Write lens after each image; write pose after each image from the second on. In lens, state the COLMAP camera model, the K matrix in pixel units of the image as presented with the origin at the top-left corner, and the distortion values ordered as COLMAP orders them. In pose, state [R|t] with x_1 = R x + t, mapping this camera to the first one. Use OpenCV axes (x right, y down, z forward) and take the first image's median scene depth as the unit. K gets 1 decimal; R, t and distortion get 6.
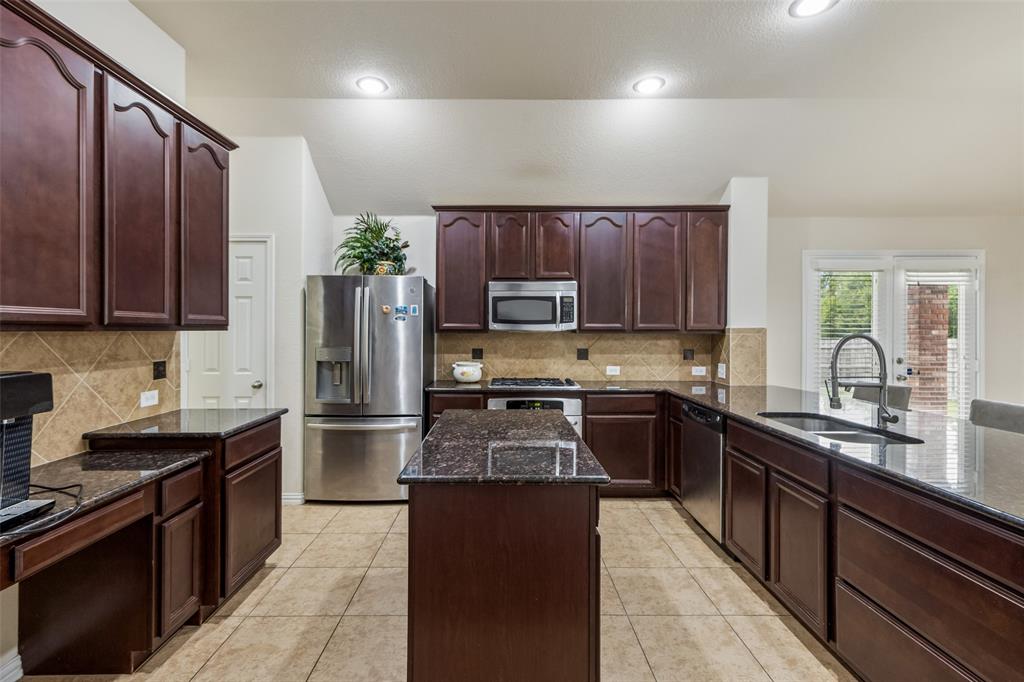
lens RADIAL K [[476.4, 0, 498.9], [0, 476.4, 335.0], [0, 0, 1]] dist [0.011329, -0.000421]
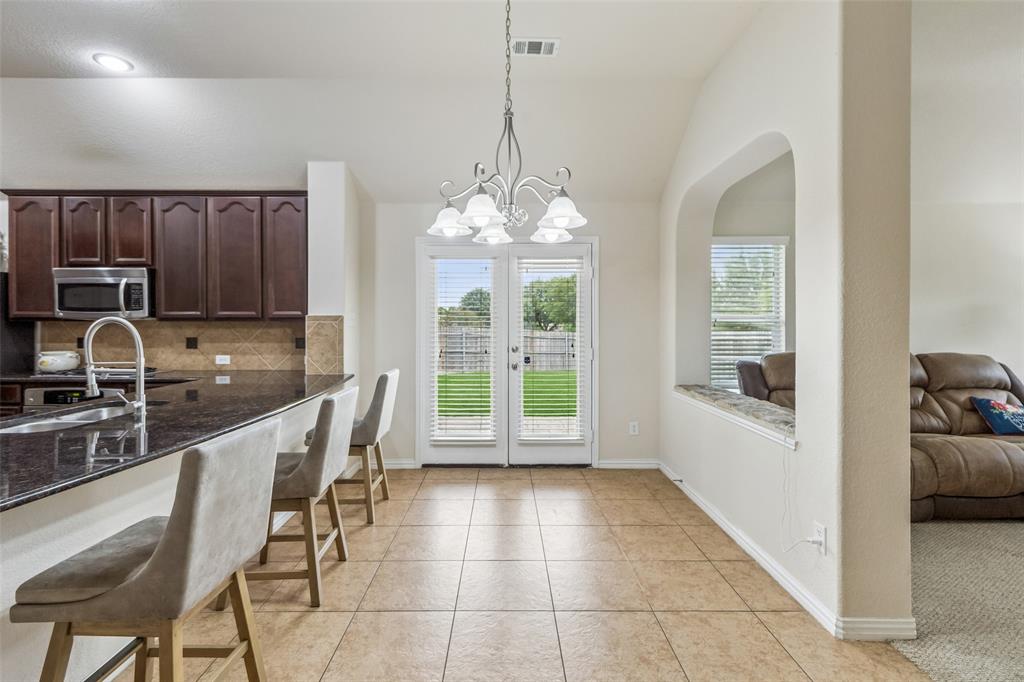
lens RADIAL K [[476.4, 0, 506.2], [0, 476.4, 325.7], [0, 0, 1]] dist [0.011329, -0.000421]
pose [[0.999999, -0.001323, -0.000278, 0.890837], [0.001322, 0.999989, -0.004484, 0.010690], [0.000284, 0.004484, 0.999990, 0.023845]]
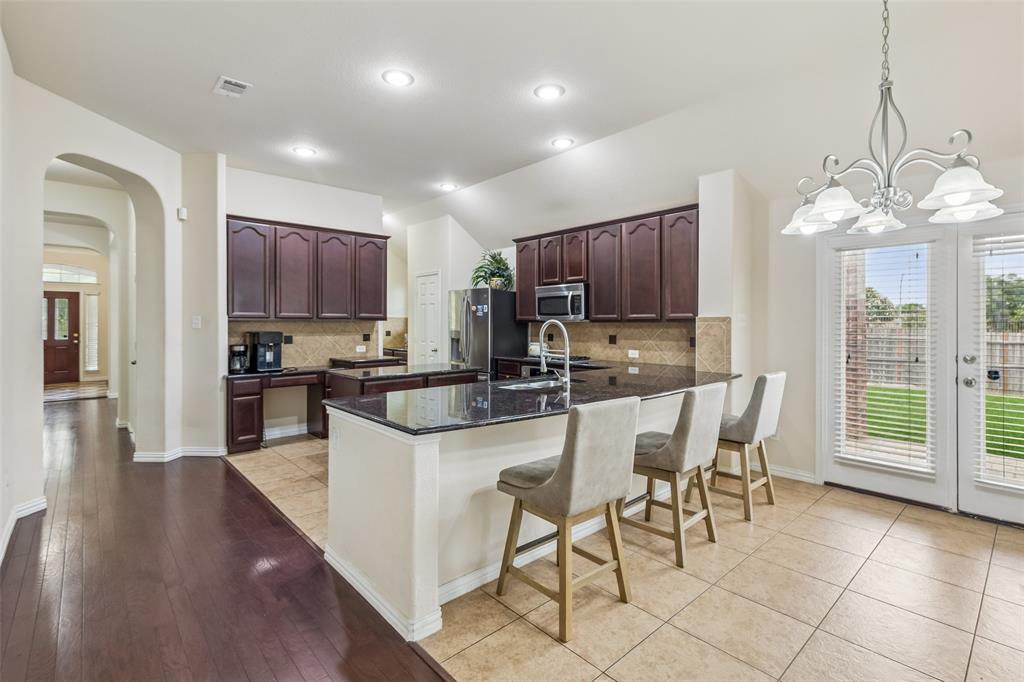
lens RADIAL K [[476.4, 0, 504.8], [0, 476.4, 324.7], [0, 0, 1]] dist [0.011329, -0.000421]
pose [[0.659476, 0.001077, -0.751725, 1.002869], [-0.007425, 0.999960, -0.005080, 0.010758], [0.751689, 0.008932, 0.659457, -0.029674]]
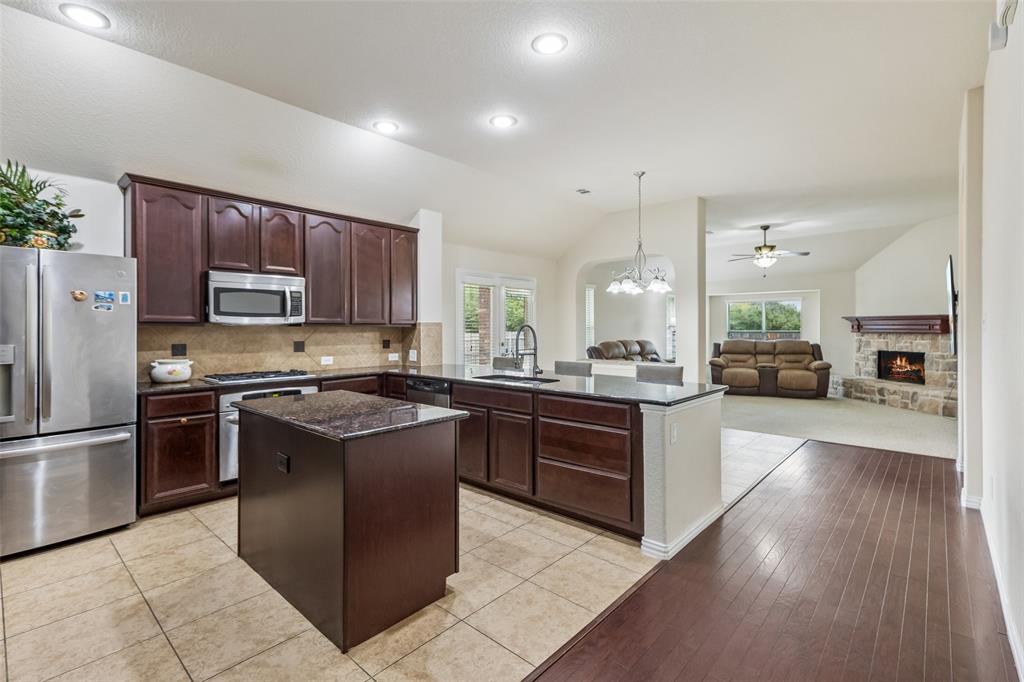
lens RADIAL K [[476.4, 0, 514.6], [0, 476.4, 328.5], [0, 0, 1]] dist [0.011329, -0.000421]
pose [[0.666085, -0.003049, 0.745869, -0.319907], [0.011840, 0.999909, -0.006486, 0.013740], [-0.745782, 0.013151, 0.666061, -0.063620]]
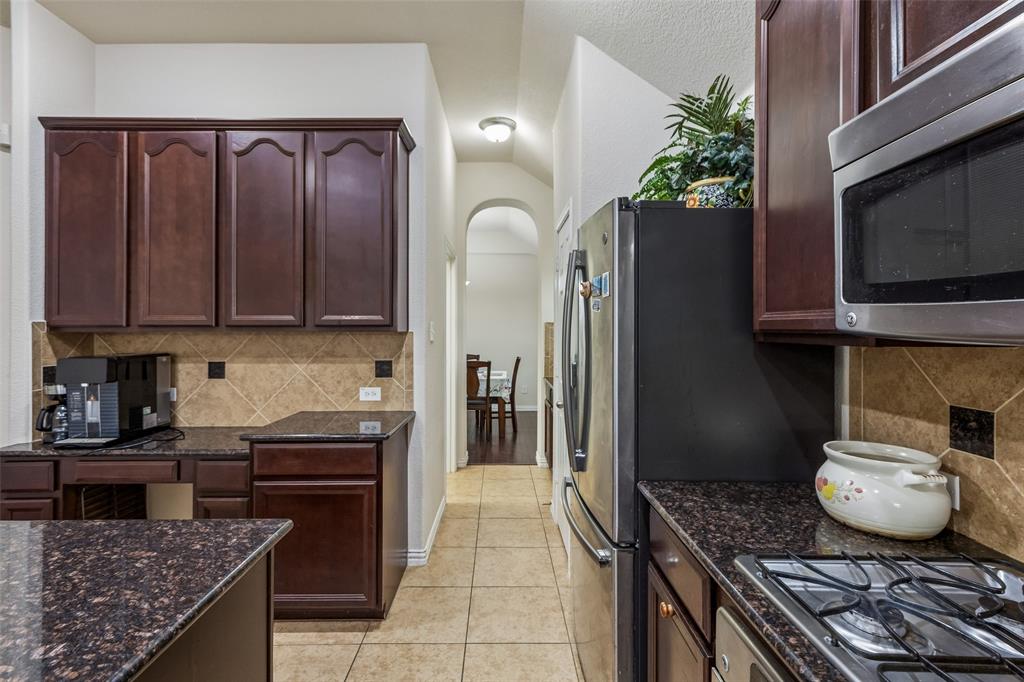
lens RADIAL K [[476.4, 0, 496.9], [0, 476.4, 325.6], [0, 0, 1]] dist [0.011329, -0.000421]
pose [[-0.007356, -0.005049, -0.999960, 0.220909], [-0.009182, 0.999945, -0.004982, -0.012294], [0.999931, 0.009145, -0.007402, 0.827092]]
